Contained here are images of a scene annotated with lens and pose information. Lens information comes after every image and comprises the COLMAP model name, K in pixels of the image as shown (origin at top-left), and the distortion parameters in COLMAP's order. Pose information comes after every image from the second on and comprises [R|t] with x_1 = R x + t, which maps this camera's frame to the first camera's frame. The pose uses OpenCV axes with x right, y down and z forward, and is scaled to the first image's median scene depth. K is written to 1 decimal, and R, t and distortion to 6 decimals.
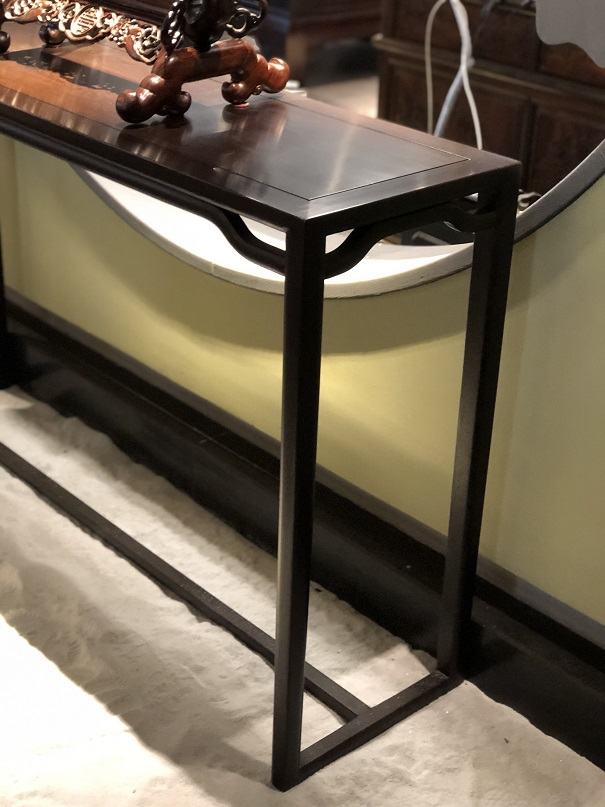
lens RADIAL K [[1336.7, 0, 302.5], [0, 1336.7, 403.5], [0, 0, 1]] dist [0.007429, 0.388475]
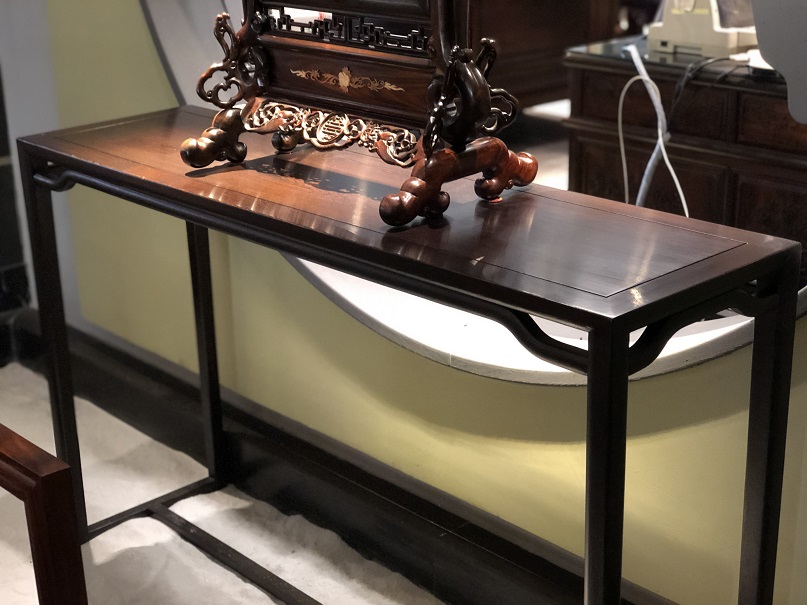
lens RADIAL K [[1336.7, 0, 403.5], [0, 1336.7, 302.5], [0, 0, 1]] dist [0.007429, 0.388475]
pose [[0.998181, -0.058960, -0.012623, -0.101714], [0.056983, 0.990872, -0.122172, -0.027668], [0.019711, 0.121231, 0.992429, 0.013922]]
